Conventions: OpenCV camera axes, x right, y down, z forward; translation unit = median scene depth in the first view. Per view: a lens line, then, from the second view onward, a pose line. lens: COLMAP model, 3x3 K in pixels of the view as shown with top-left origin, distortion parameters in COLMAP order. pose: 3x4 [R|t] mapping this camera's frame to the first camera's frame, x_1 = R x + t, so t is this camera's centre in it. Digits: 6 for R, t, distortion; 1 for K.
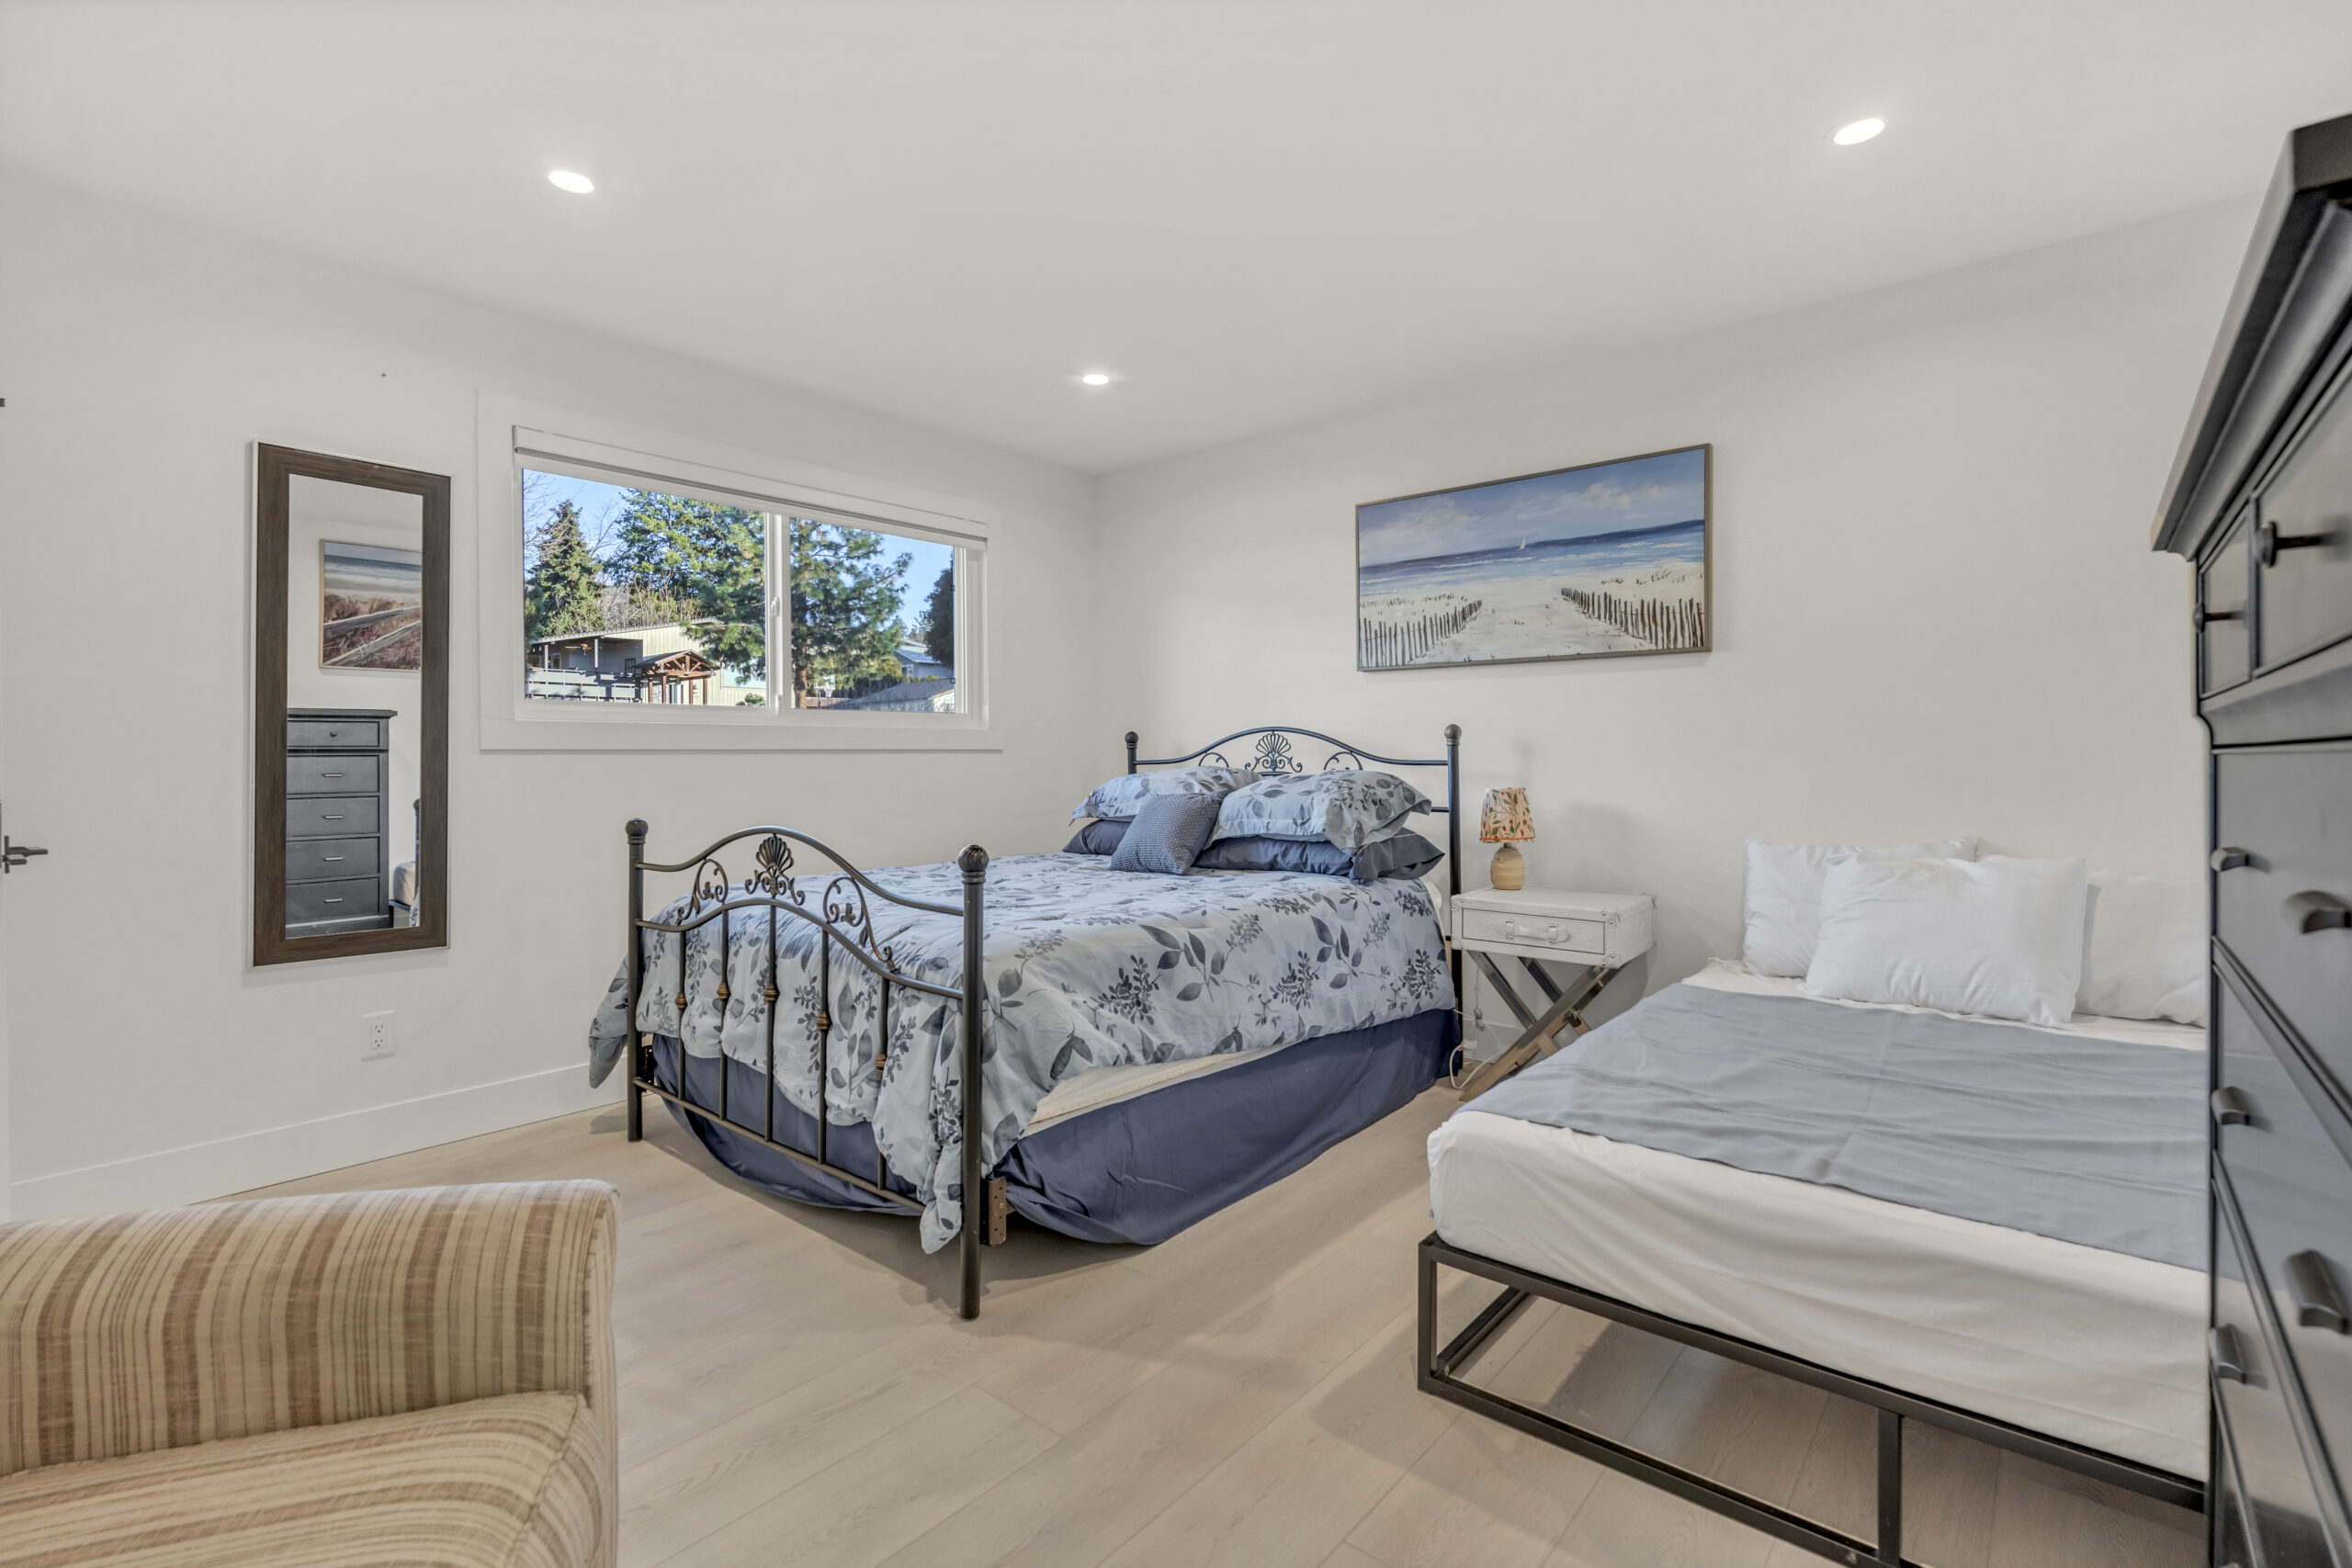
lens RADIAL K [[1031.2, 0, 1174.8], [0, 1031.2, 776.2], [0, 0, 1]] dist [-0.008872, -0.000335]
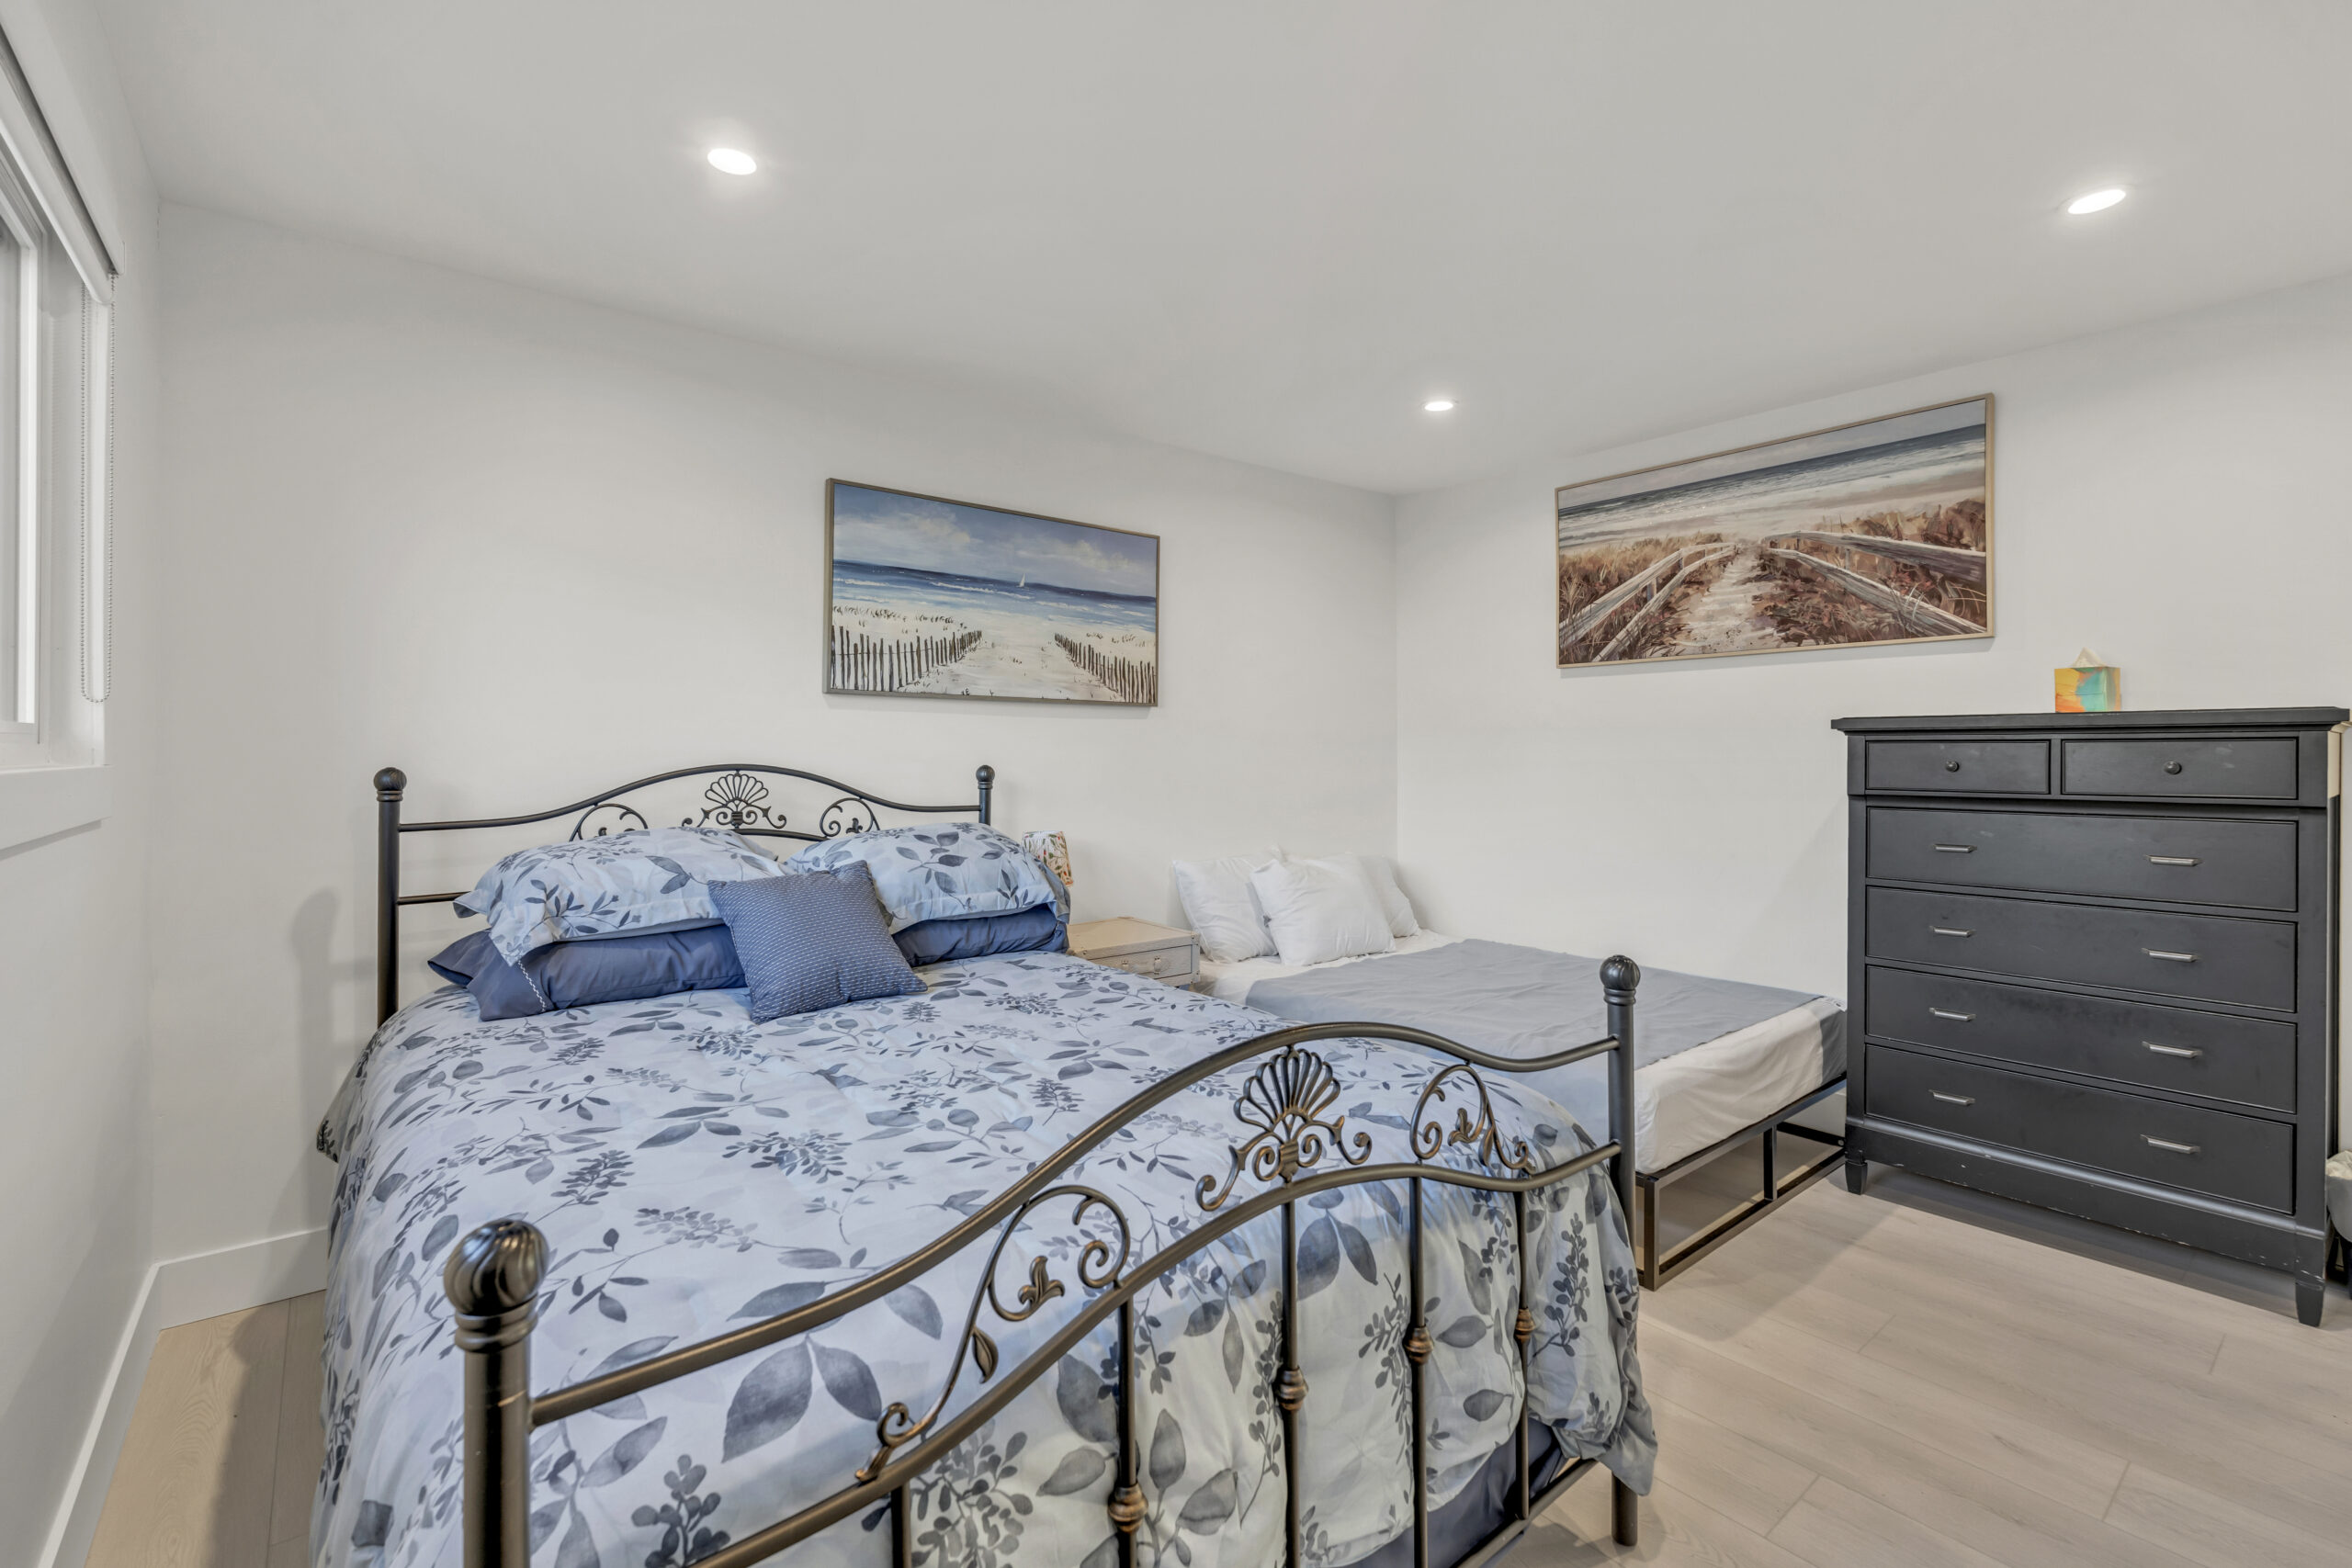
lens RADIAL K [[1031.2, 0, 1170.8], [0, 1031.2, 767.2], [0, 0, 1]] dist [-0.008872, -0.000335]
pose [[0.203125, -0.007917, 0.979121, -0.601510], [0.016373, 0.999855, 0.004688, -0.051424], [-0.979016, 0.015078, 0.203226, 0.671089]]
